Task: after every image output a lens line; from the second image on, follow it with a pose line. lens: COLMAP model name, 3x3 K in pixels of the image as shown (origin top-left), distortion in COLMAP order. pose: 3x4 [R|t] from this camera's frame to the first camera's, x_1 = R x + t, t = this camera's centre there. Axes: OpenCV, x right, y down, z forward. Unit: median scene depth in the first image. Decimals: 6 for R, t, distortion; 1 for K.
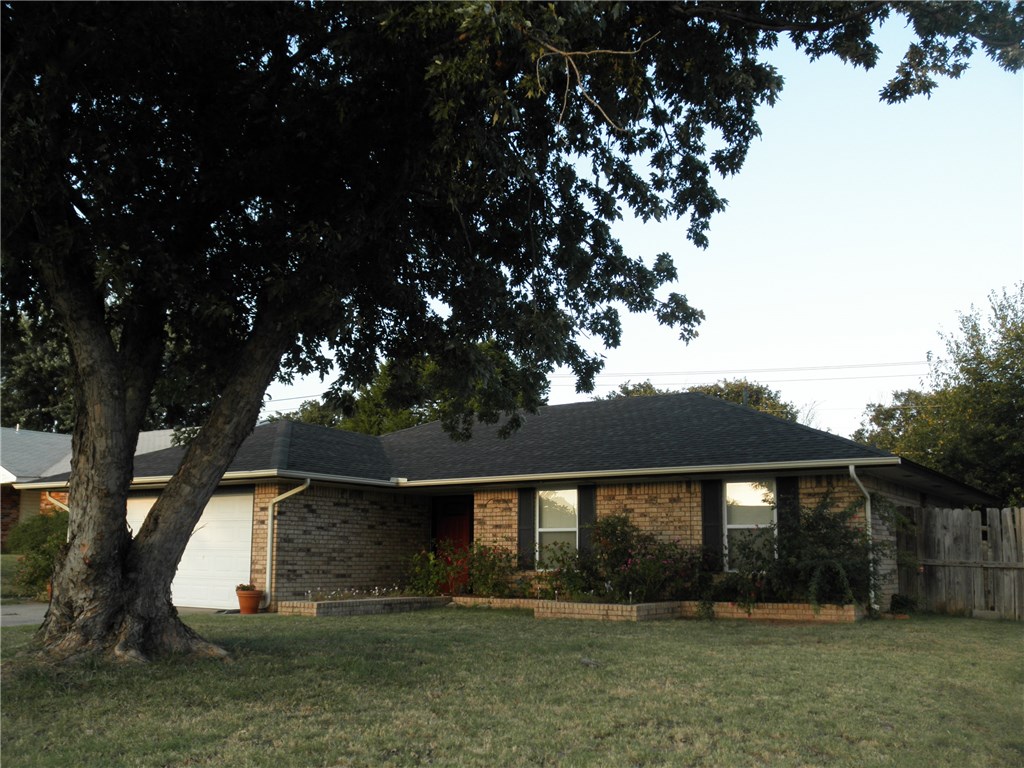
lens RADIAL K [[1006.5, 0, 506.6], [0, 1006.5, 393.4], [0, 0, 1]] dist [-0.033416, 0.000000]
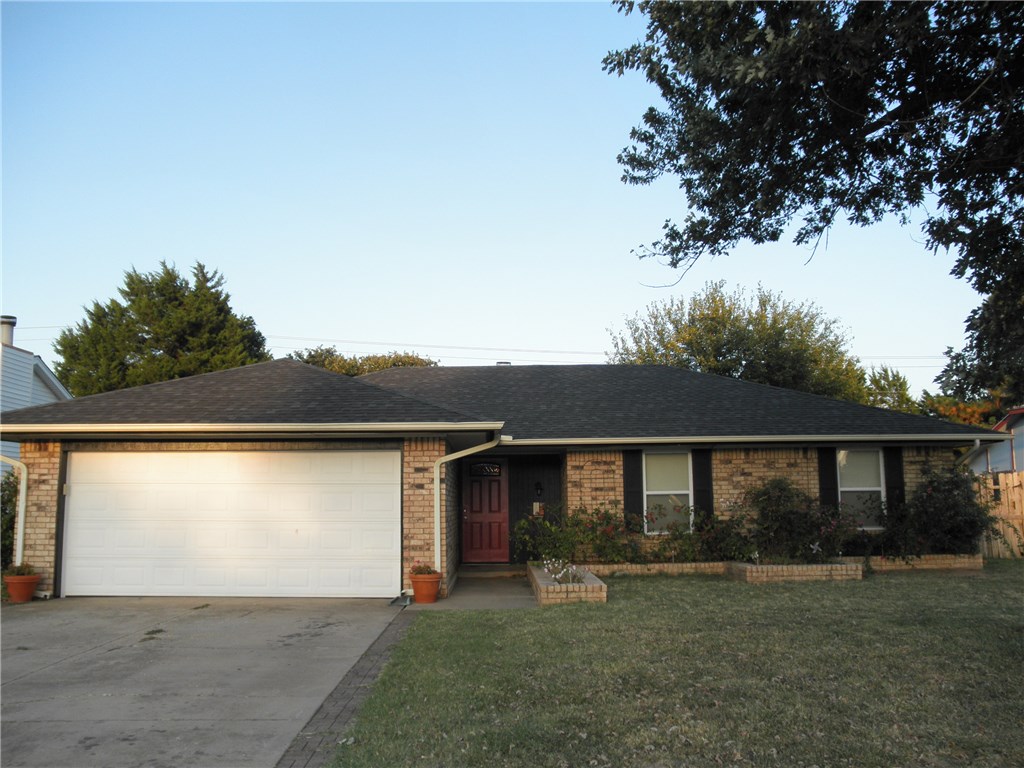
lens RADIAL K [[833.9, 0, 490.4], [0, 833.9, 419.9], [0, 0, 1]] dist [-0.116540, 0.071235]
pose [[0.832799, 0.041351, 0.552028, -0.577811], [-0.076861, 0.996185, 0.041332, 0.044735], [-0.548213, -0.076851, 0.832800, 0.431467]]
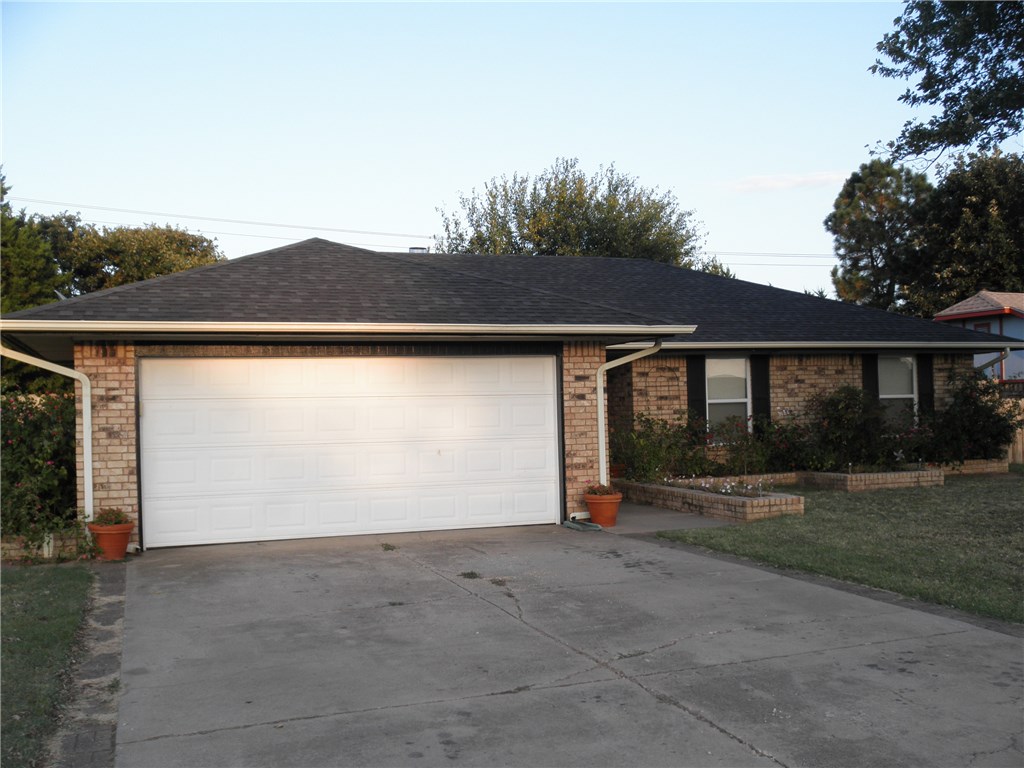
lens RADIAL K [[1006.5, 0, 478.0], [0, 1006.5, 427.1], [0, 0, 1]] dist [-0.033416, 0.000000]
pose [[0.604712, -0.035793, 0.795640, -0.871992], [-0.102523, 0.987180, 0.122330, 0.071657], [-0.789818, -0.155546, 0.593290, 0.648840]]
